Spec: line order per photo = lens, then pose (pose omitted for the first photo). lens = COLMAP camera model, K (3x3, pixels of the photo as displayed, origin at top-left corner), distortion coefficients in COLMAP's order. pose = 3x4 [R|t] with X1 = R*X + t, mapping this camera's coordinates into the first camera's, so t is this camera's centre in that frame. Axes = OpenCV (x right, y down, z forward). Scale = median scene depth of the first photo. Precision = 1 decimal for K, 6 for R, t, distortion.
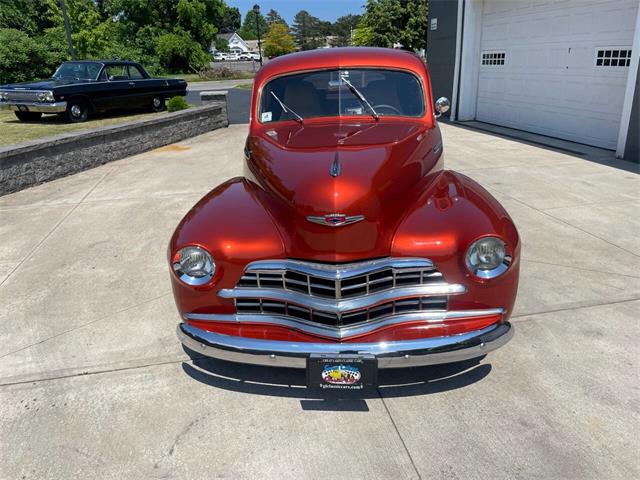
lens RADIAL K [[479.0, 0, 320.0], [0, 479.0, 240.0], [0, 0, 1]] dist [0.084986, -0.113407]
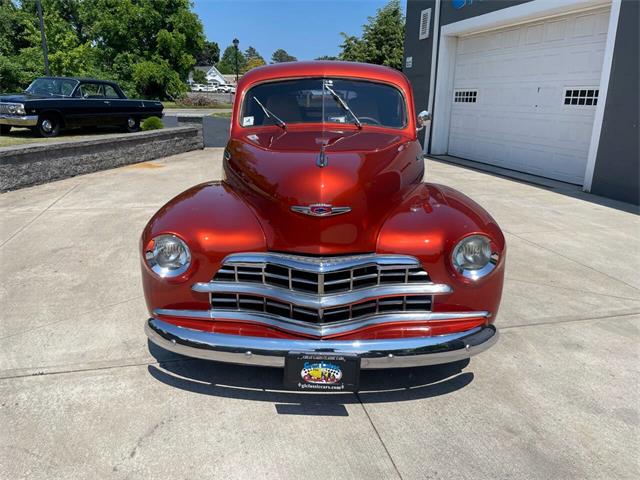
lens RADIAL K [[479.1, 0, 317.7], [0, 479.1, 240.7], [0, 0, 1]] dist [0.084612, -0.112056]
pose [[0.997669, 0.038221, 0.056523, -0.018759], [-0.034304, 0.997046, -0.068725, 0.060336], [-0.058983, 0.066626, 0.996033, 0.031426]]
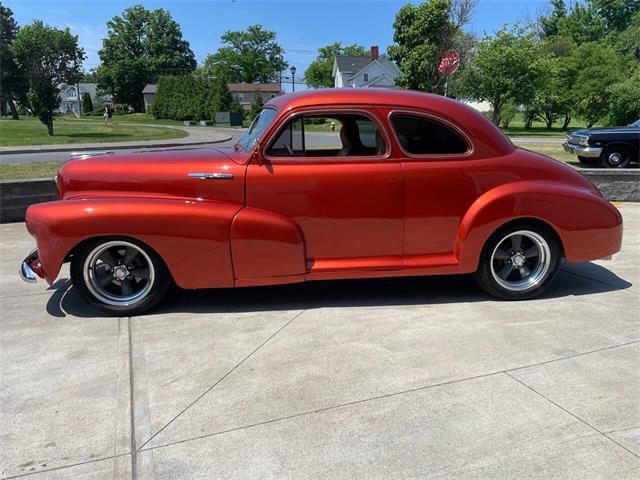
lens RADIAL K [[478.8, 0, 320.9], [0, 478.8, 245.3], [0, 0, 1]] dist [0.083752, -0.113774]
pose [[0.197719, 0.270114, -0.942309, 1.471837], [-0.347604, 0.918138, 0.190249, -0.371532], [0.916558, 0.289934, 0.275426, 1.052065]]
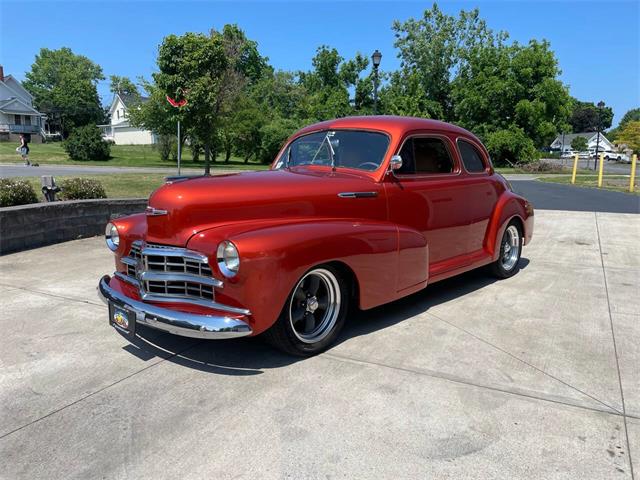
lens RADIAL K [[479.0, 0, 320.0], [0, 479.0, 240.0], [0, 0, 1]] dist [0.084986, -0.113407]
pose [[0.782838, 0.144066, -0.605318, 0.914254], [-0.252048, 0.962861, -0.096804, 0.036298], [0.568891, 0.228351, 0.790075, 0.122906]]
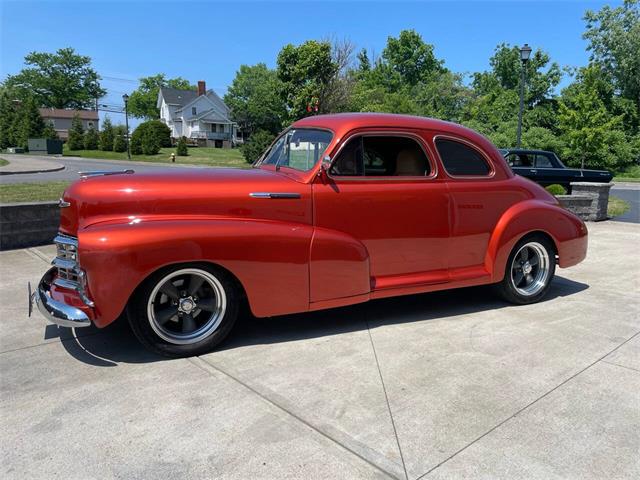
lens RADIAL K [[479.0, 0, 320.0], [0, 479.0, 240.0], [0, 0, 1]] dist [0.084986, -0.113407]
pose [[0.523381, 0.182117, -0.832410, 1.258063], [-0.335011, 0.942203, -0.004501, -0.141303], [0.783480, 0.281222, 0.554142, 0.574287]]
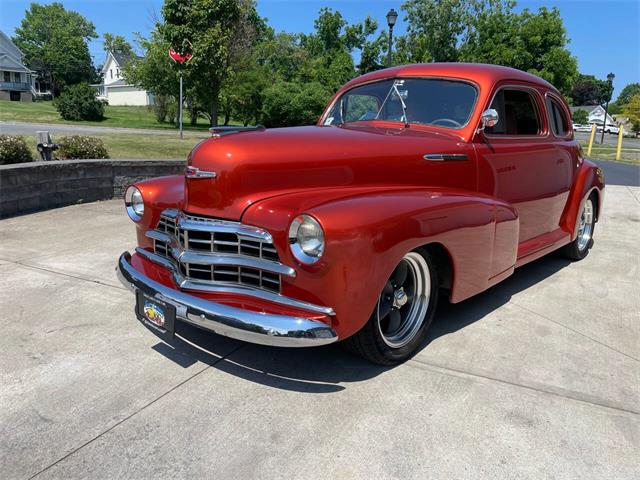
lens RADIAL K [[483.0, 0, 327.7], [0, 483.0, 229.2], [0, 0, 1]] dist [0.085385, -0.116111]
pose [[0.793104, 0.185052, -0.580294, 0.652392], [-0.269623, 0.960964, -0.062056, 0.046532], [0.546158, 0.205677, 0.812039, 0.214900]]
